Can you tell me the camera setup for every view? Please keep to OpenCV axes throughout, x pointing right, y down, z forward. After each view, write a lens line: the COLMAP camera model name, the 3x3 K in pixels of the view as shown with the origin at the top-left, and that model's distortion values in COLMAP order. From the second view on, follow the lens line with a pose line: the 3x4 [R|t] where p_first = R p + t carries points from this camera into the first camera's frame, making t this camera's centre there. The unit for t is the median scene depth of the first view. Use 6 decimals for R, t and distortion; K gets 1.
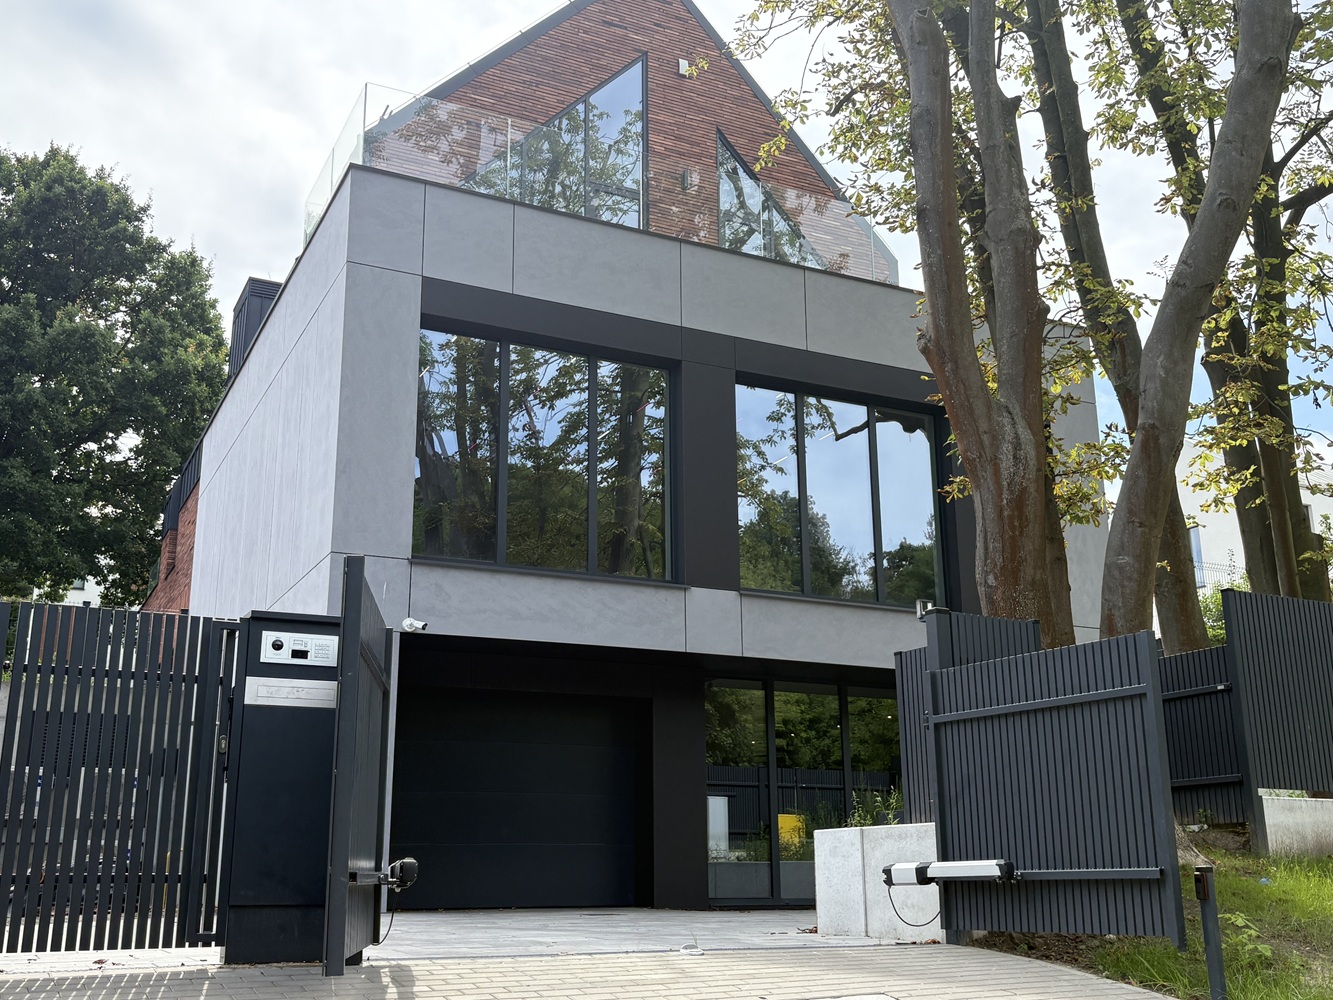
lens RADIAL K [[1377.0, 0, 666.6], [0, 1377.0, 499.5], [0, 0, 1]] dist [0.009148, 0.000000]
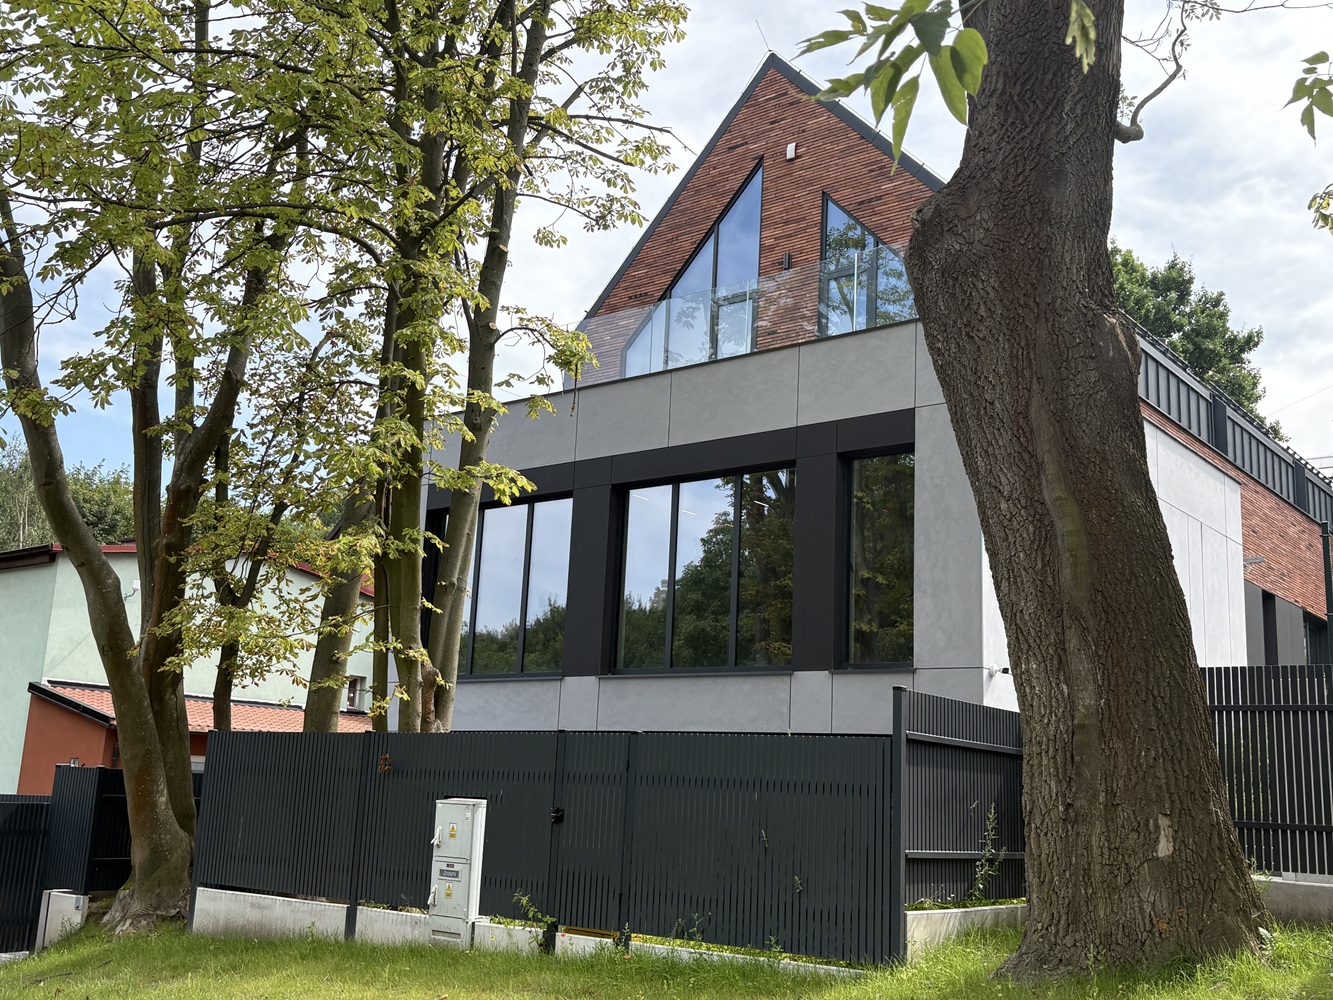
lens RADIAL K [[1377.0, 0, 667.1], [0, 1377.0, 500.4], [0, 0, 1]] dist [0.009148, 0.000000]
pose [[0.425858, -0.167880, -0.889079, 1.186956], [0.201355, 0.975578, -0.087766, 0.034733], [0.882100, -0.141644, 0.449262, 0.533174]]
